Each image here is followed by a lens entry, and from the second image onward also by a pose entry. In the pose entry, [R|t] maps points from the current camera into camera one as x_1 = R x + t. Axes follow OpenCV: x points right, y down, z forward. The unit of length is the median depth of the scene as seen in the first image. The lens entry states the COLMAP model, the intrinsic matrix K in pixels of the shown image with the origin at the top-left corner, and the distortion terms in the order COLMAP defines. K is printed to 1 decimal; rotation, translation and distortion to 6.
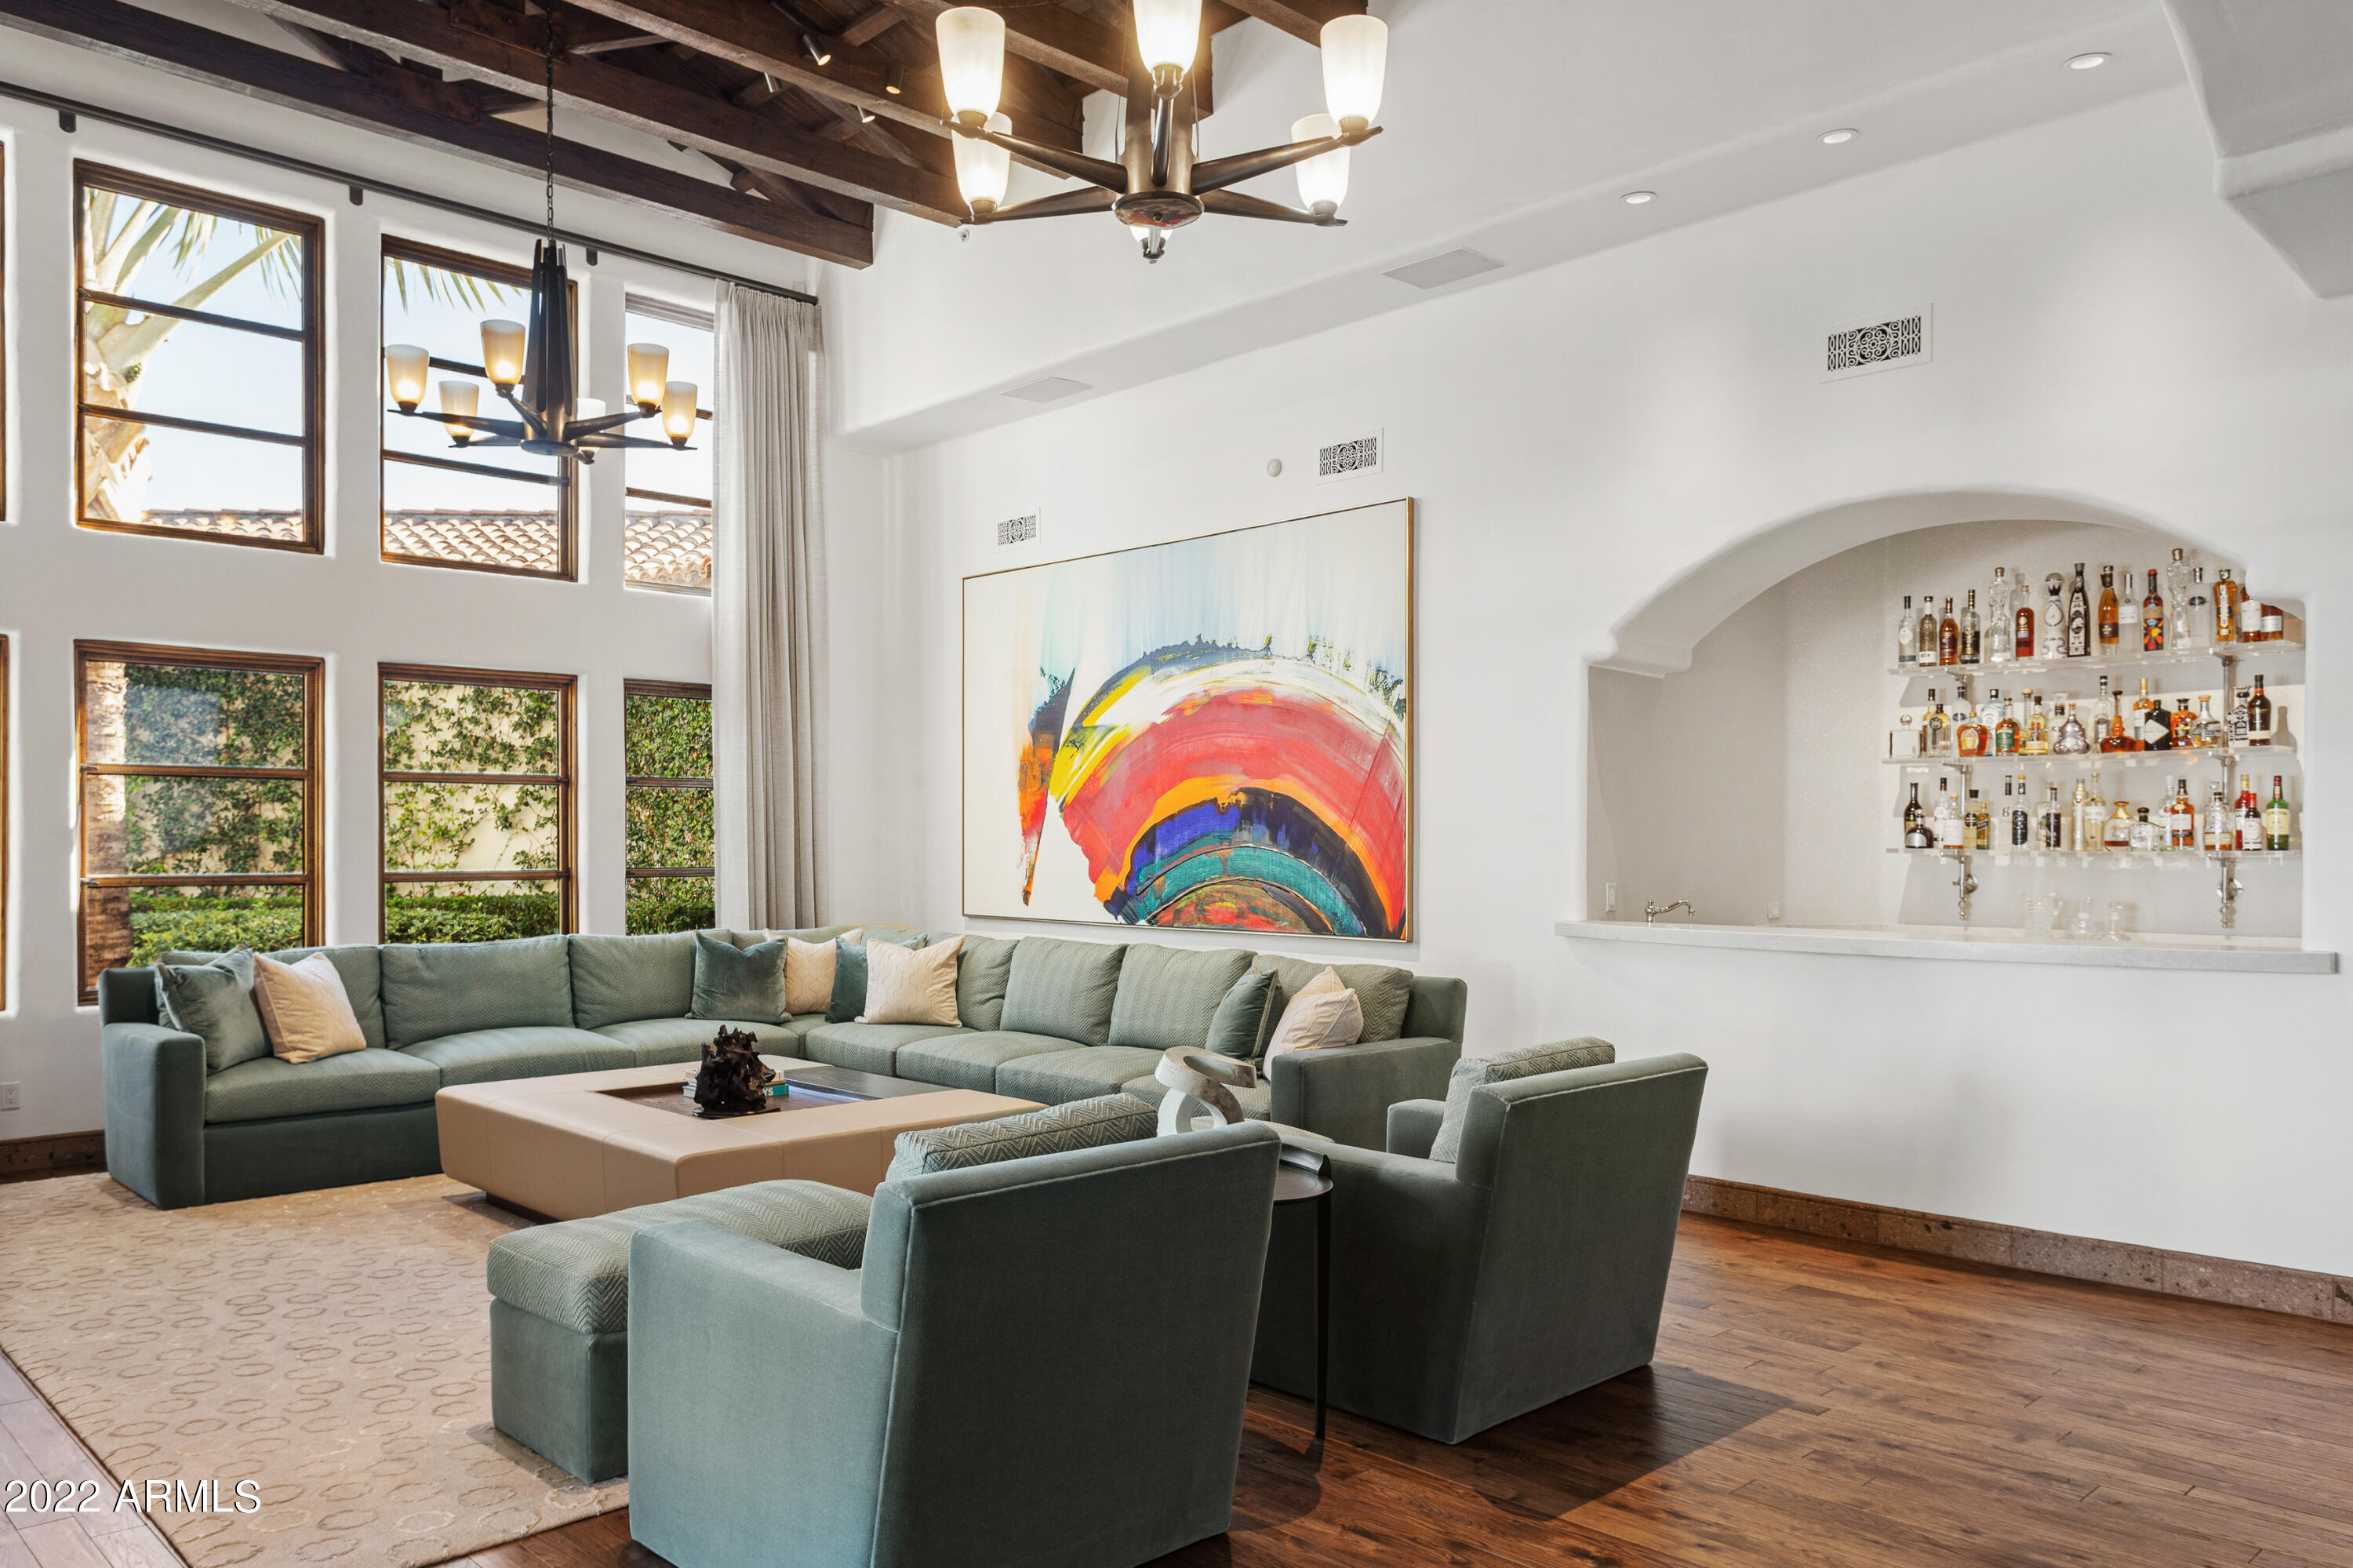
lens RADIAL K [[1680.6, 0, 1180.5], [0, 1680.6, 855.5], [0, 0, 1]] dist [-0.004043, 0.004050]
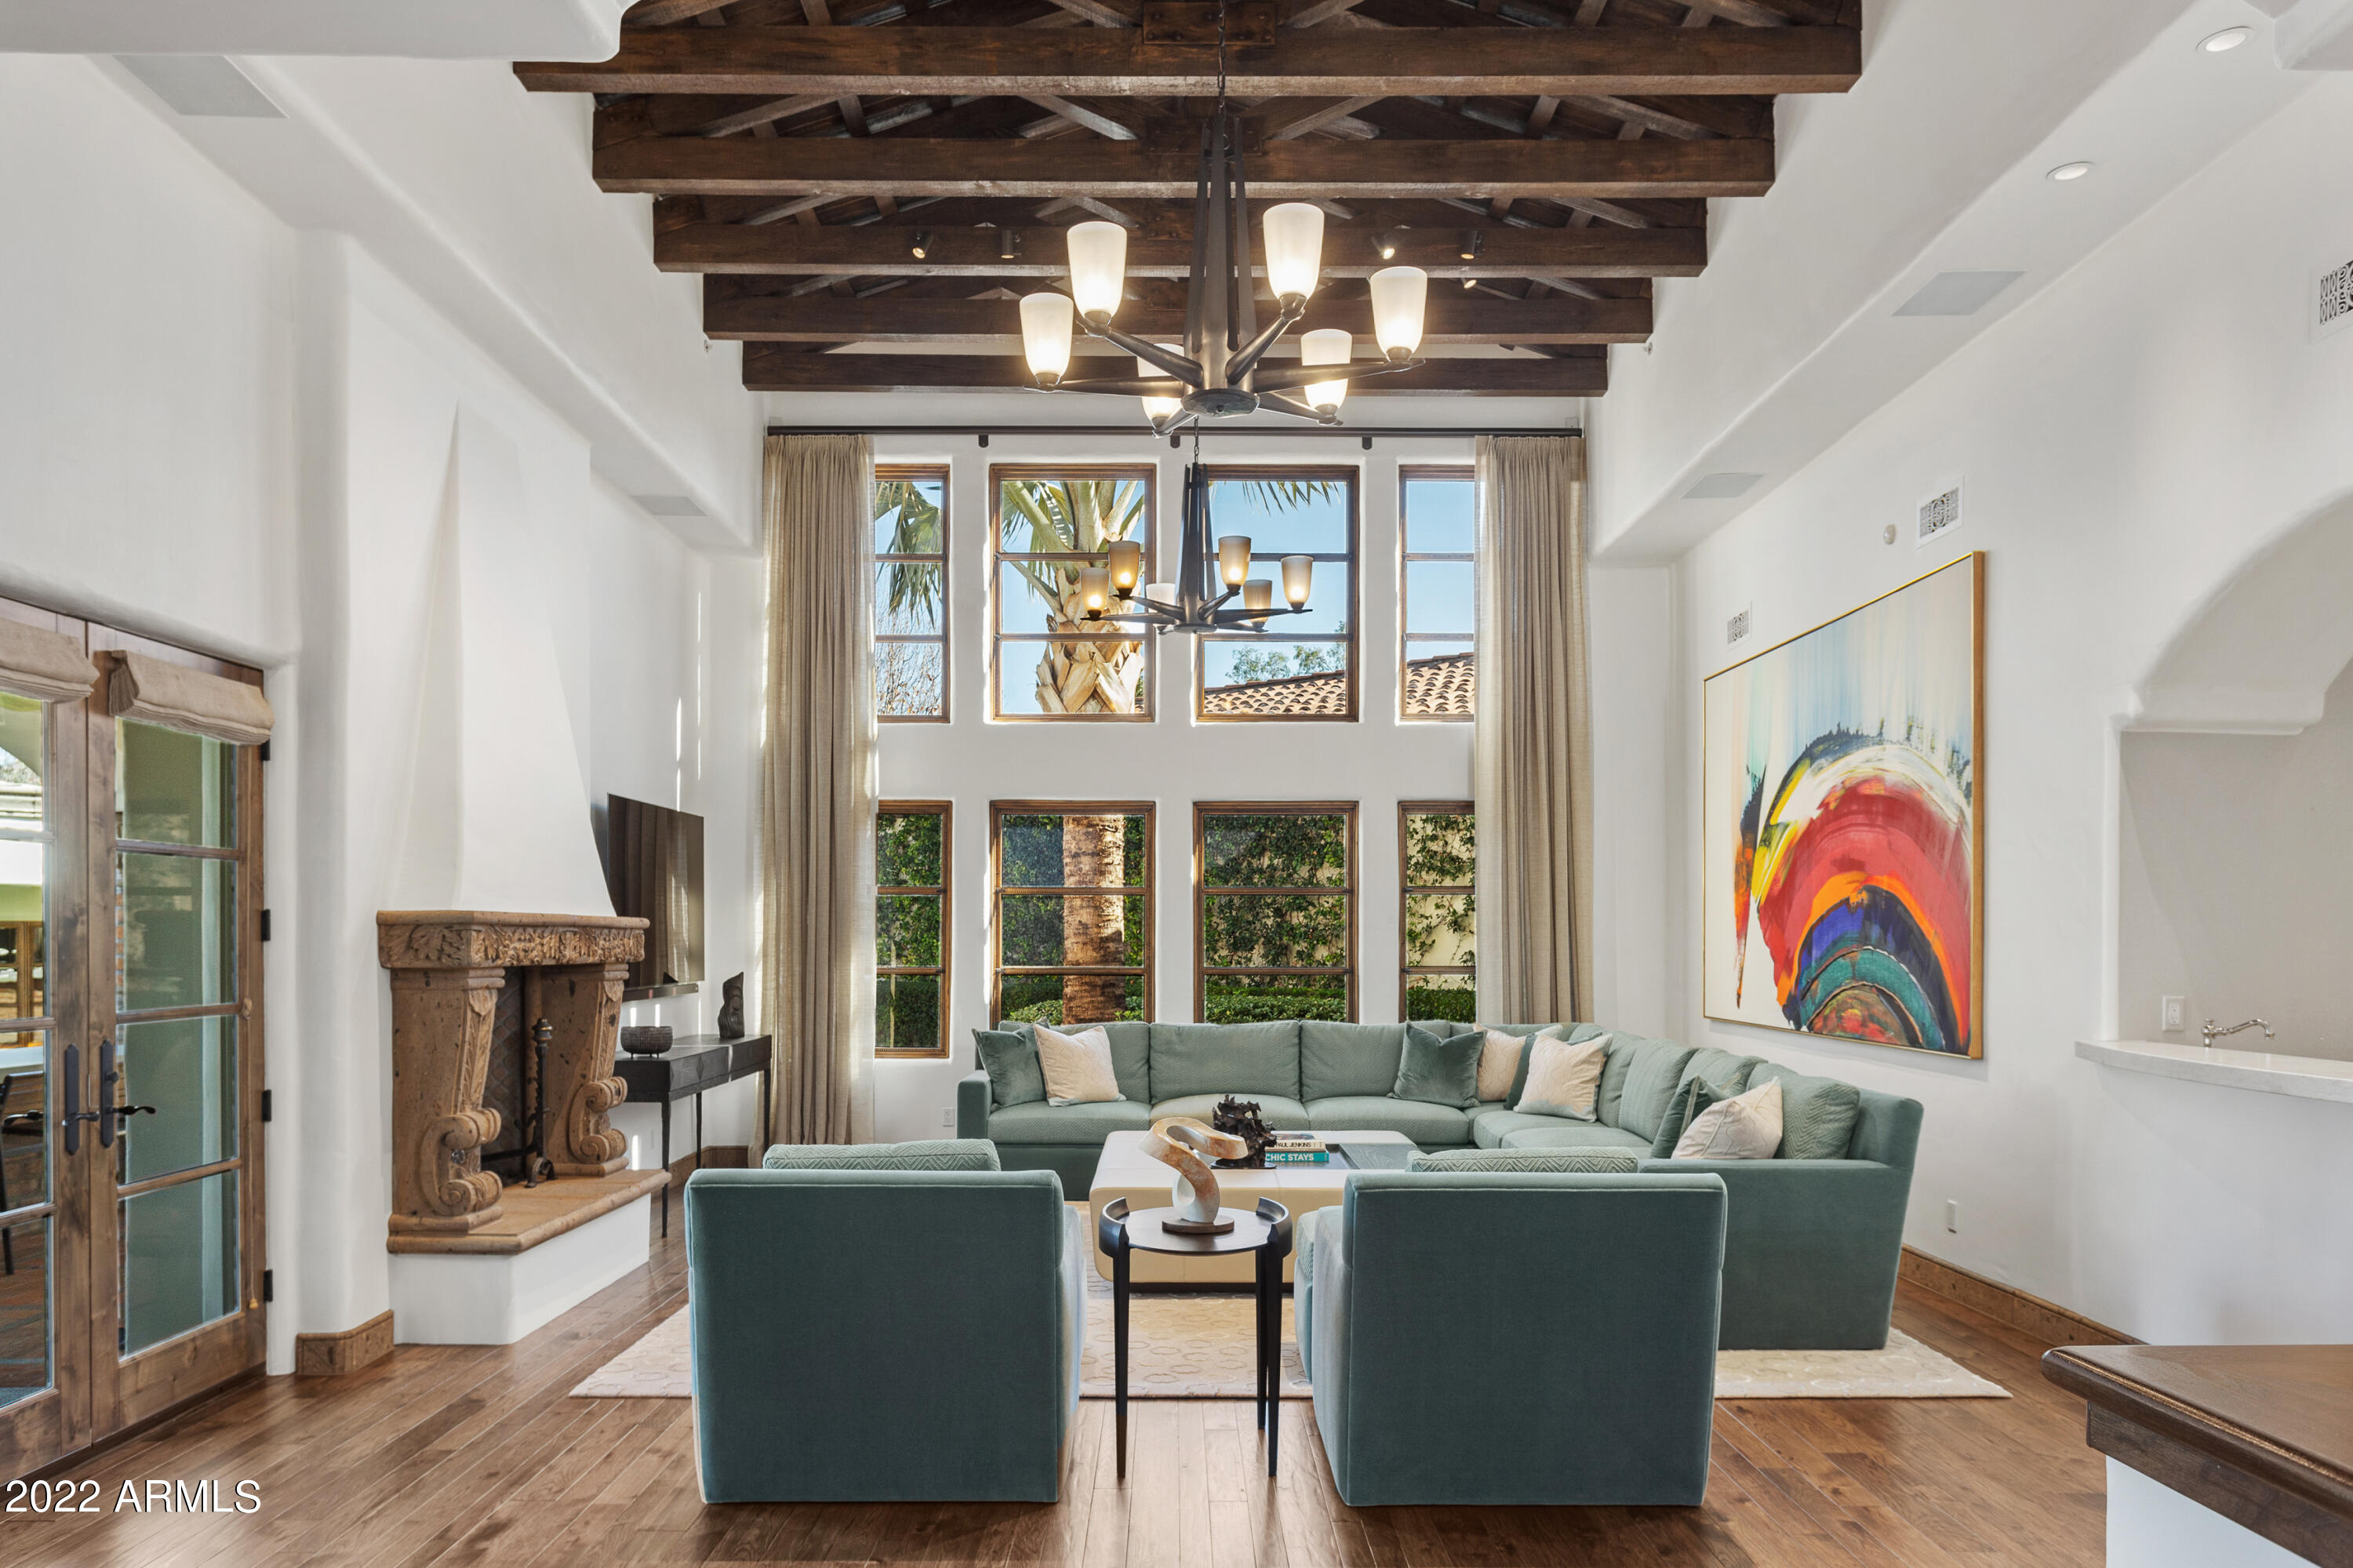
lens RADIAL K [[1688.7, 0, 1173.3], [0, 1688.7, 949.8], [0, 0, 1]] dist [-0.001949, 0.001428]
pose [[0.718659, 0.003970, -0.695351, 0.405079], [-0.006542, 0.999978, -0.001052, -0.001522], [0.695332, 0.005305, 0.718670, 0.069151]]
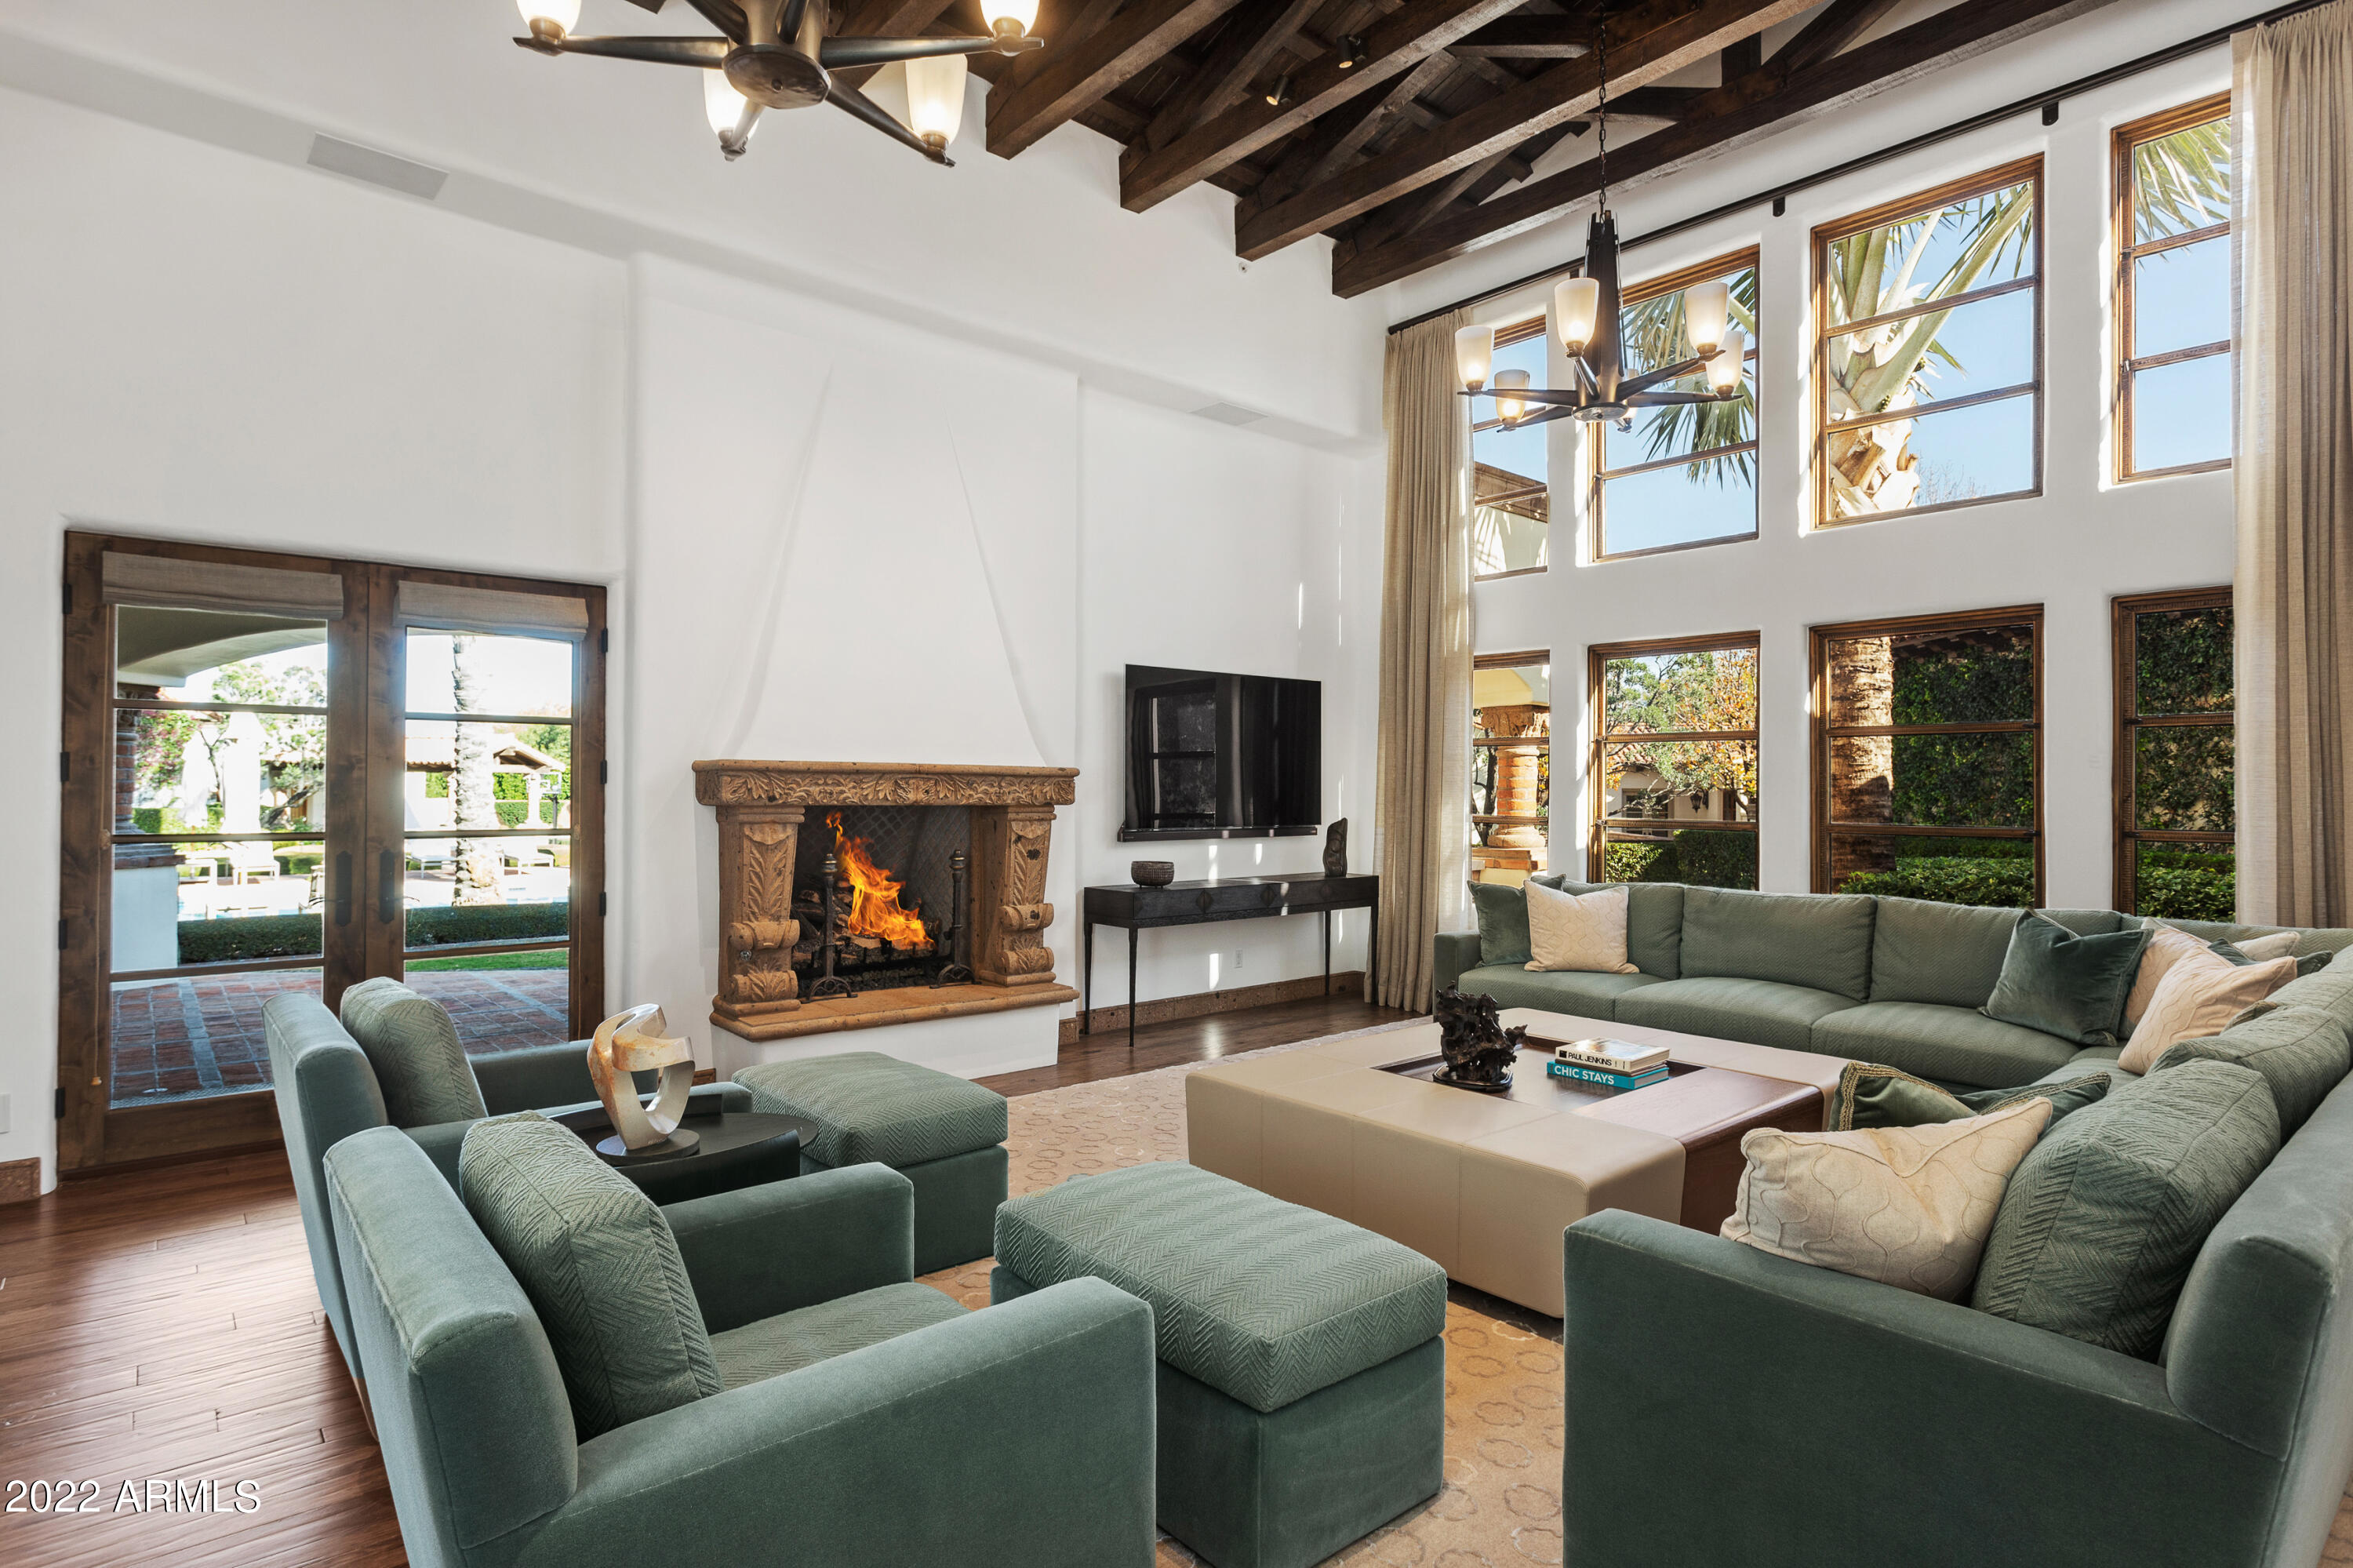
lens RADIAL K [[1204.6, 0, 1176.5], [0, 1204.6, 784.0], [0, 0, 1]] dist [0.001890, -0.013436]
pose [[-0.061357, -0.007377, -0.998089, 0.314525], [-0.015363, 0.999861, -0.006446, -0.003766], [0.997998, 0.014938, -0.061462, 0.650629]]
